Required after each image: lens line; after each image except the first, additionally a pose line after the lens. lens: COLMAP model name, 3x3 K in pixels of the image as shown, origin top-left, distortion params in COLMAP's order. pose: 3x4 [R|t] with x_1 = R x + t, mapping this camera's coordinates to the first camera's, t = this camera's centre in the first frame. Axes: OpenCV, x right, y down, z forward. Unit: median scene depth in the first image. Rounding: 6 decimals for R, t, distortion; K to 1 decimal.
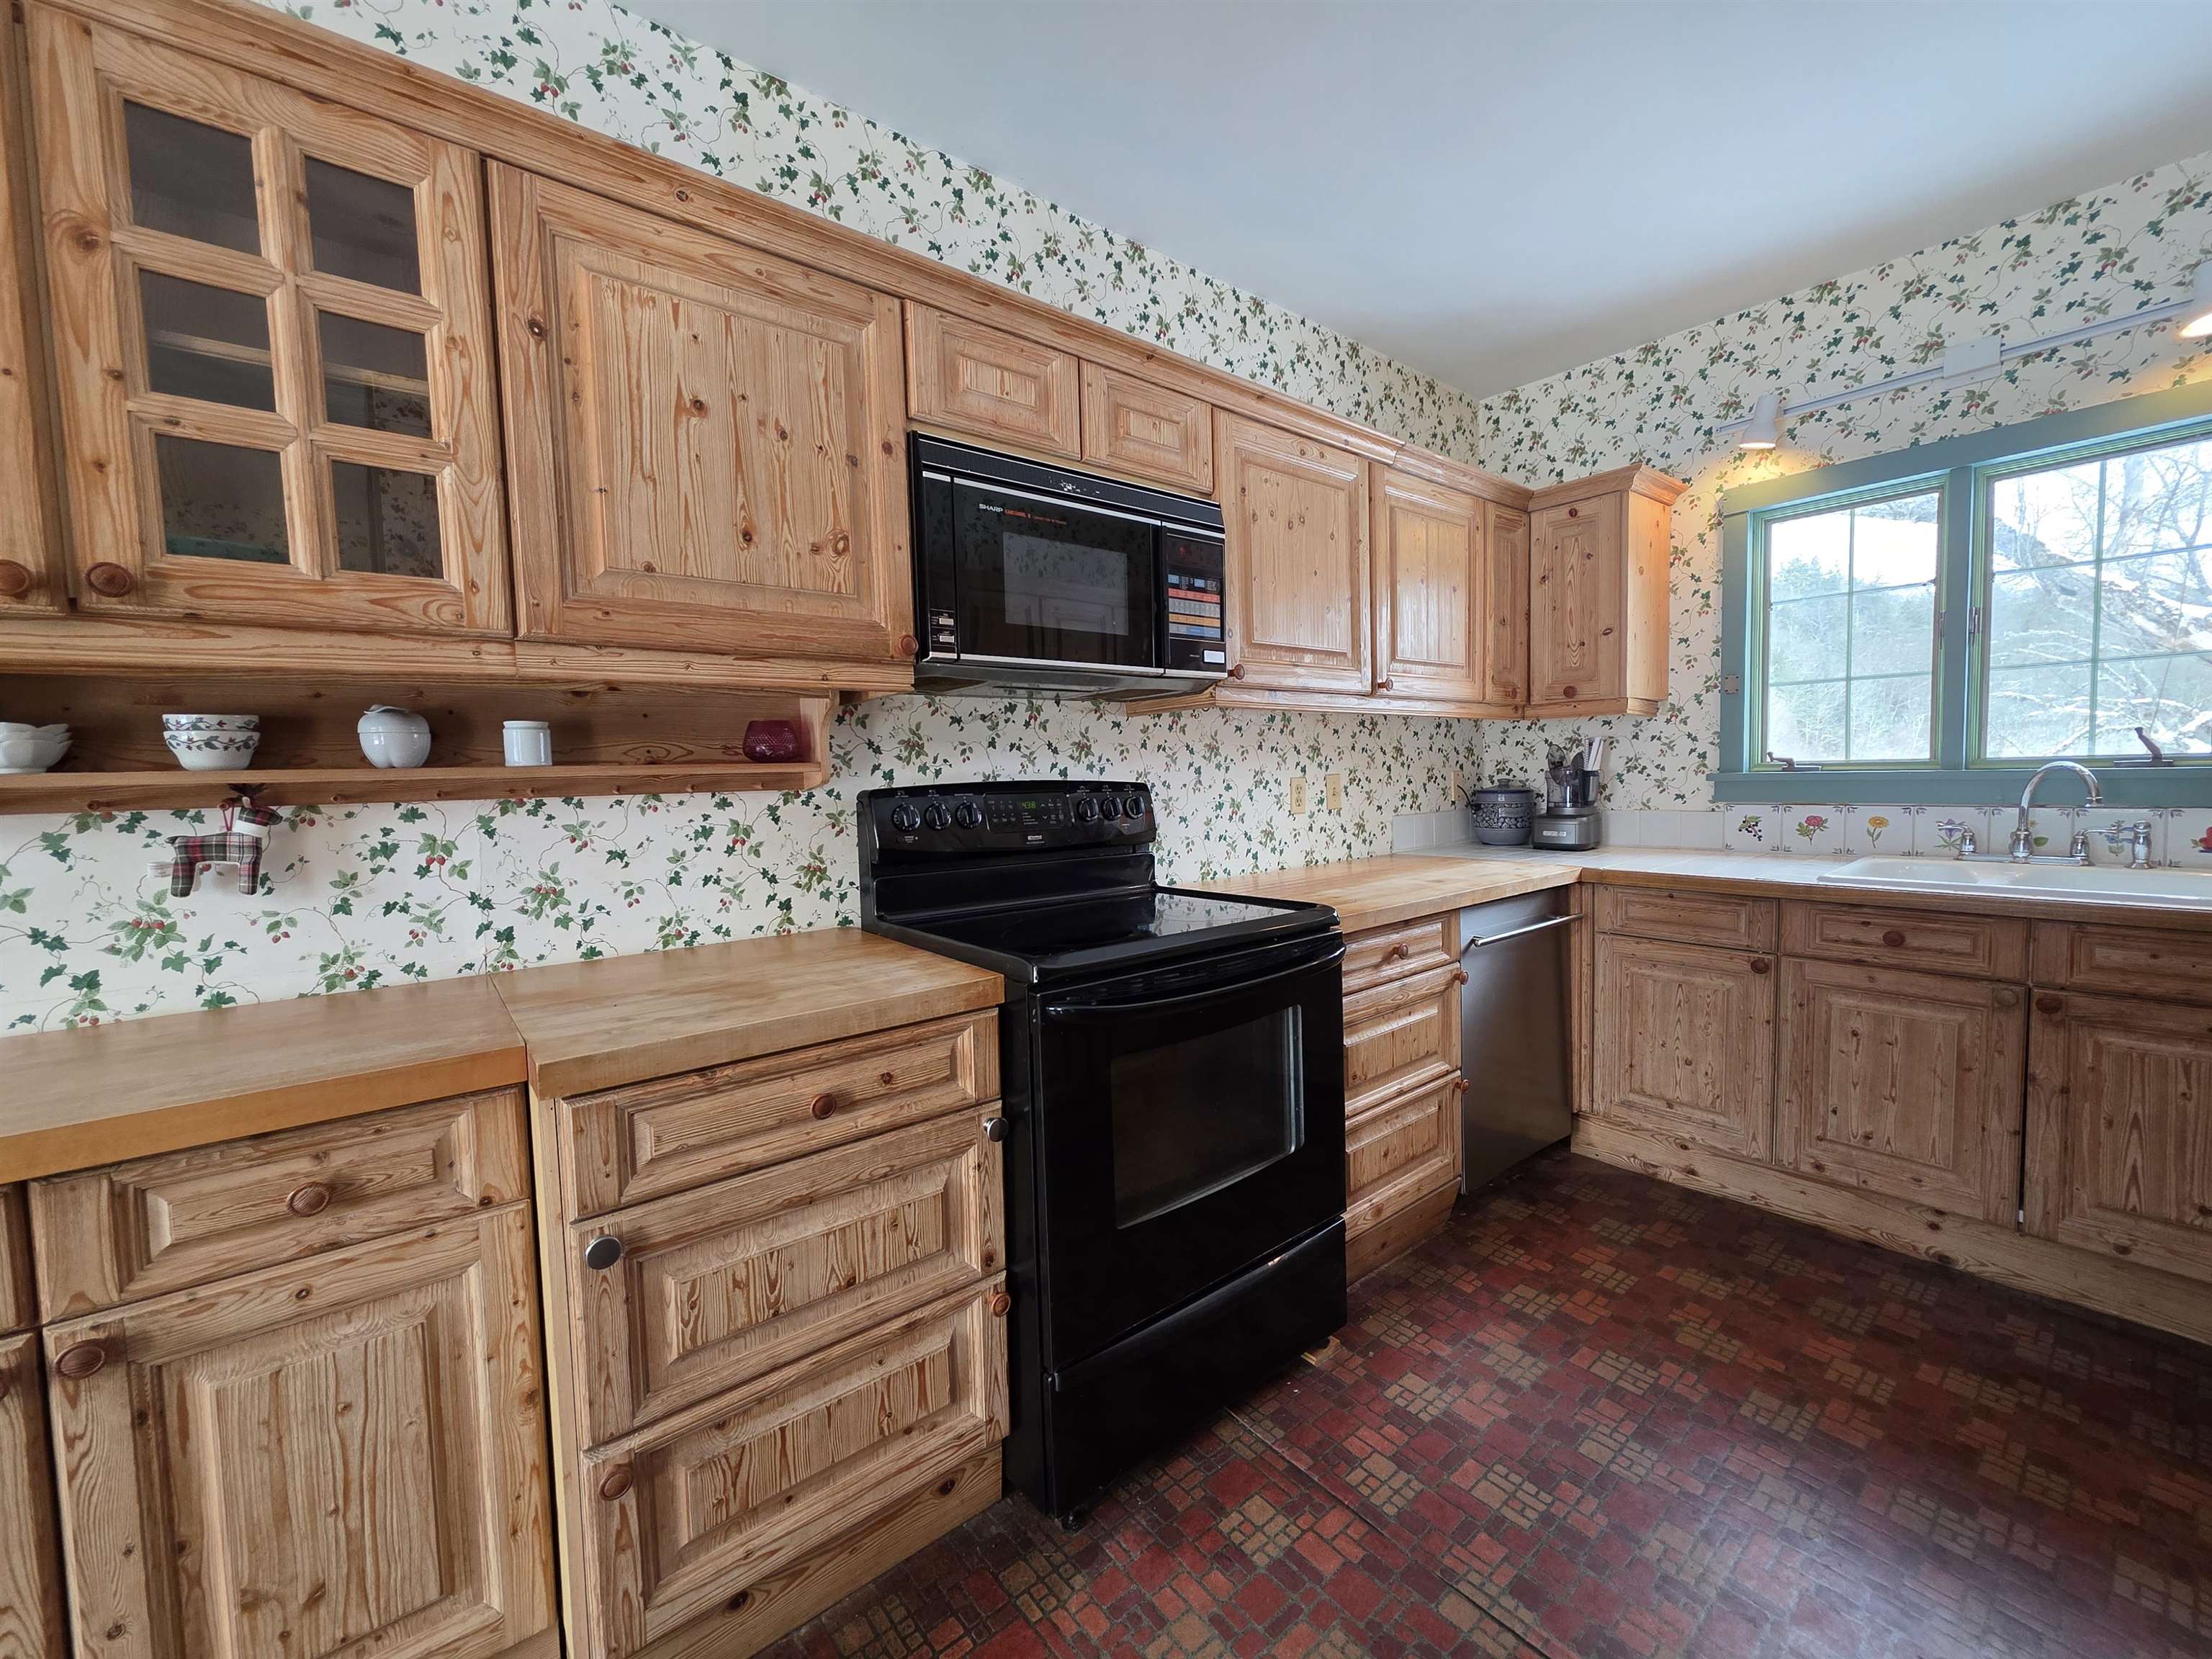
lens RADIAL K [[884.4, 0, 1108.5], [0, 884.4, 827.0], [0, 0, 1]] dist [0.003900, -0.000651]
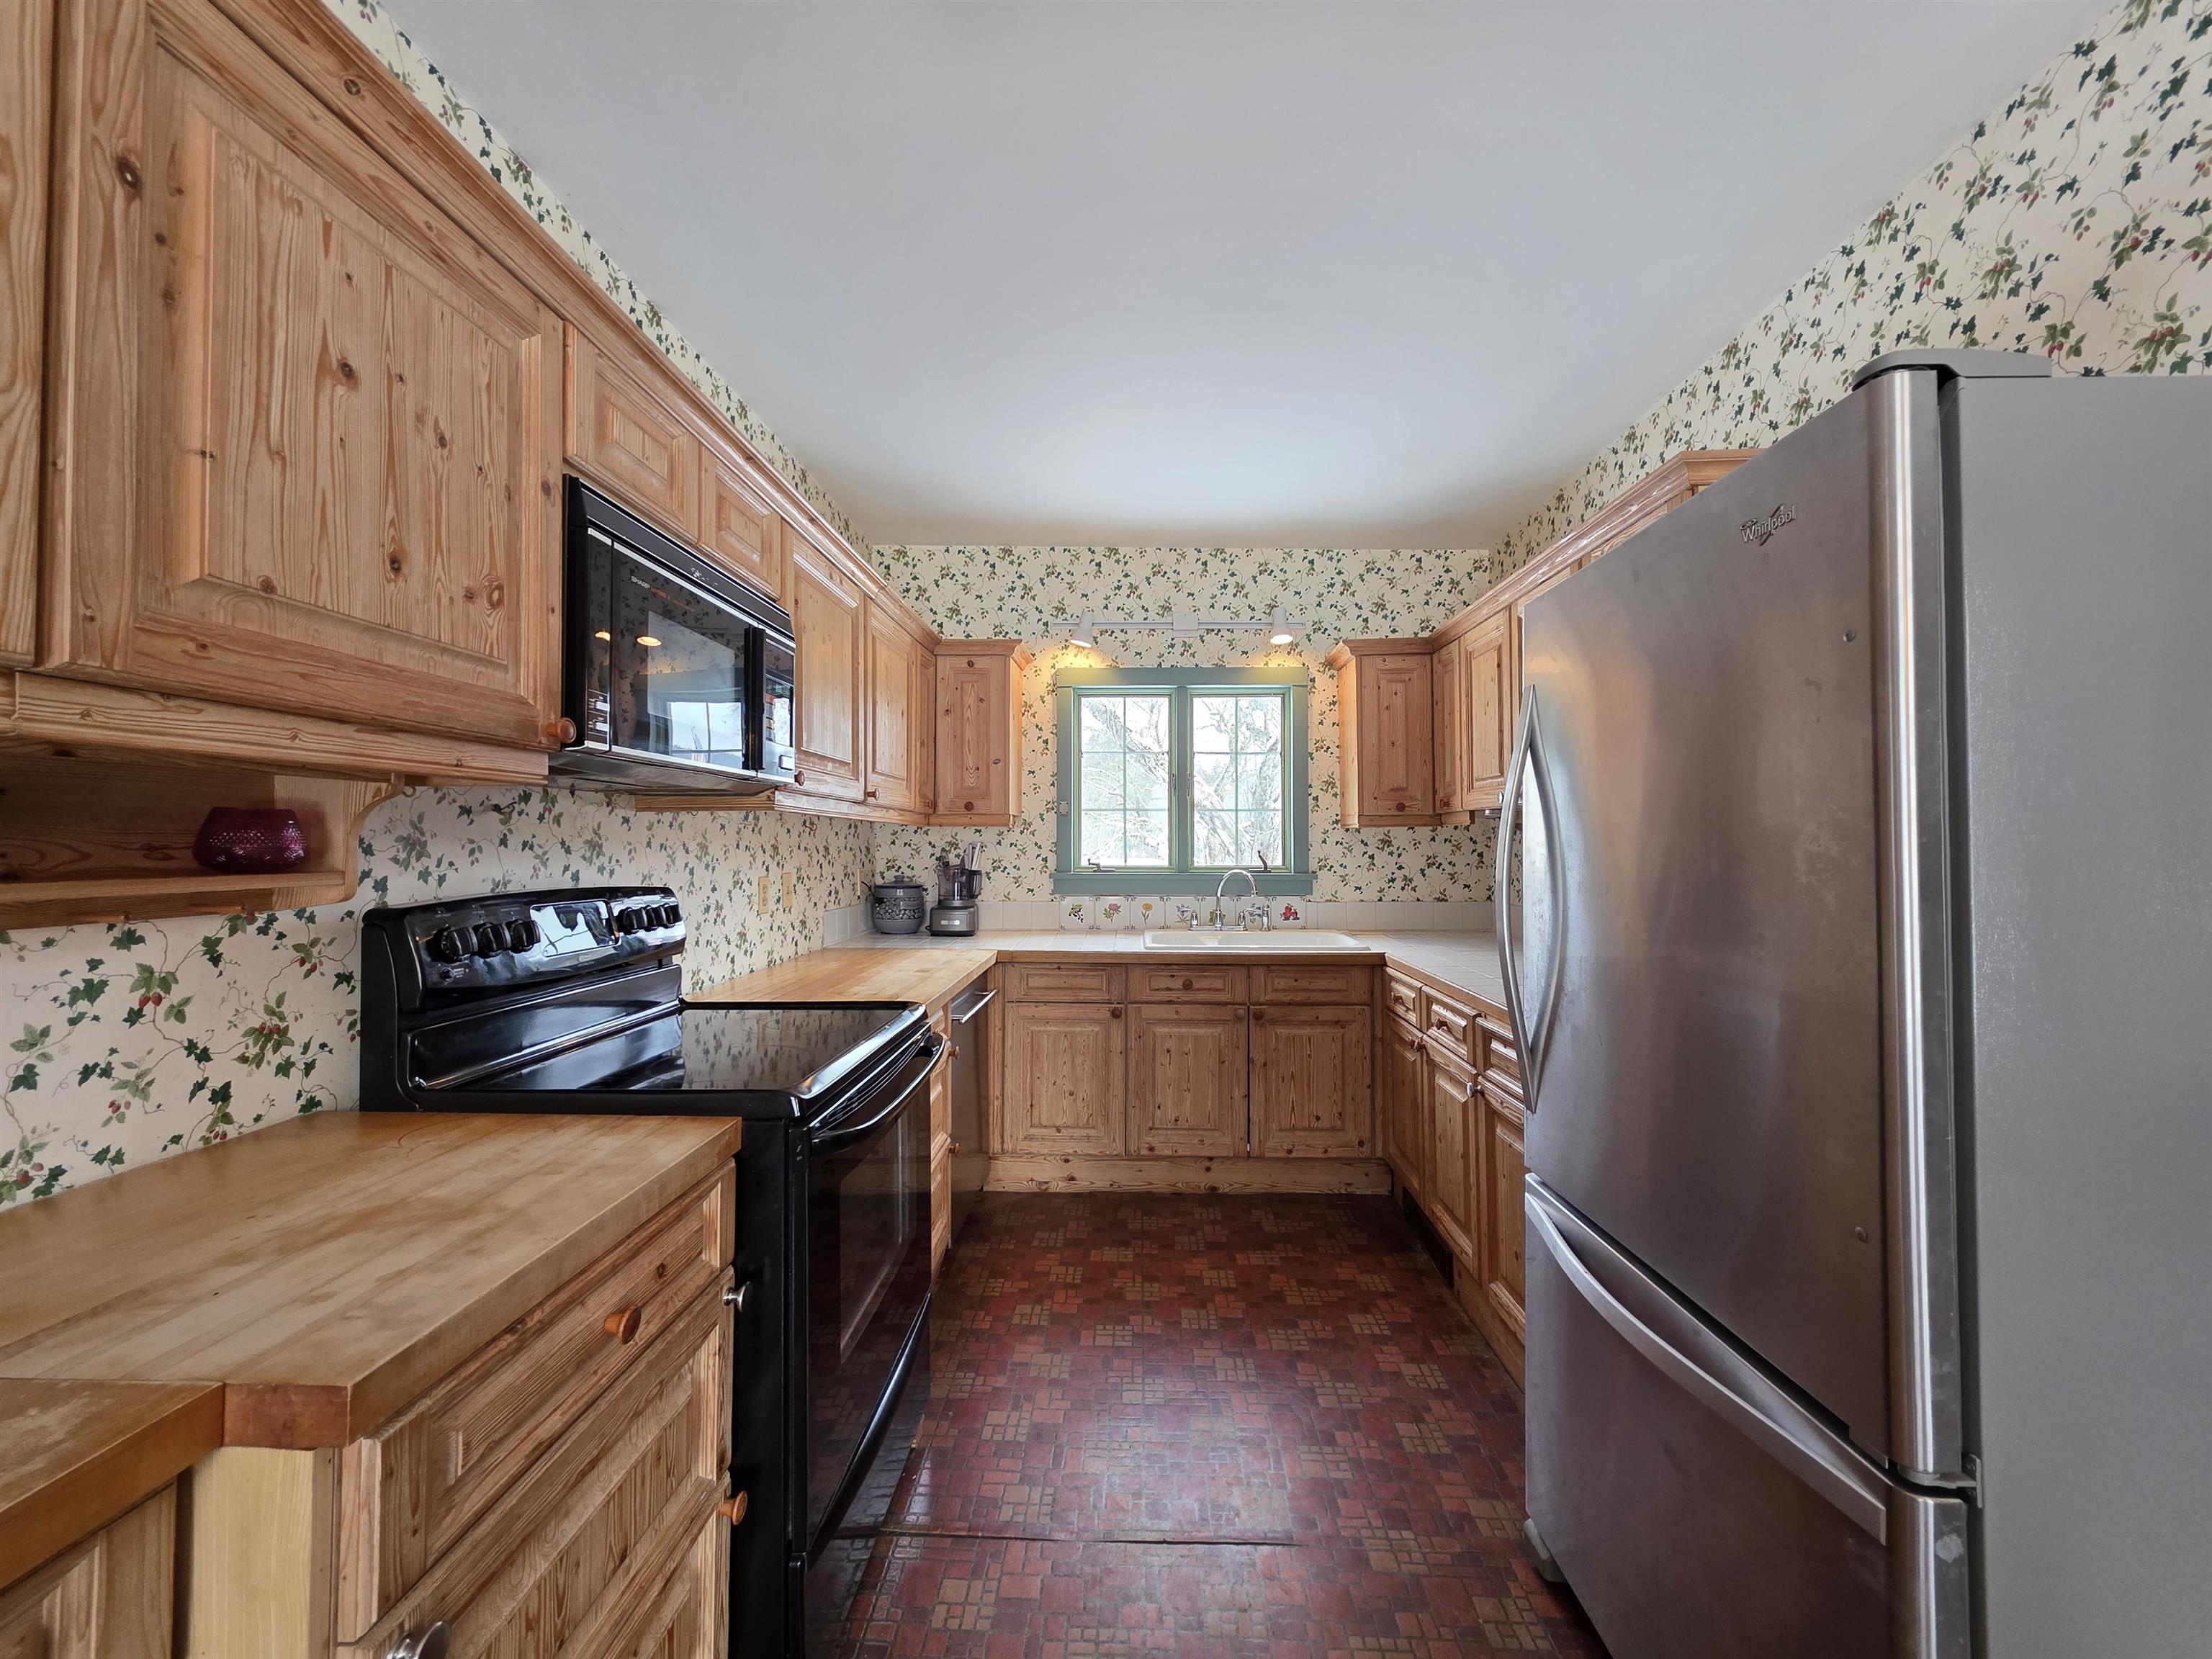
lens RADIAL K [[884.4, 0, 1118.1], [0, 884.4, 825.9], [0, 0, 1]] dist [0.003900, -0.000651]
pose [[0.650257, 0.042406, 0.758530, -0.388155], [0.028683, 0.996359, -0.080290, -0.030169], [-0.759173, 0.073966, 0.646673, 0.075577]]
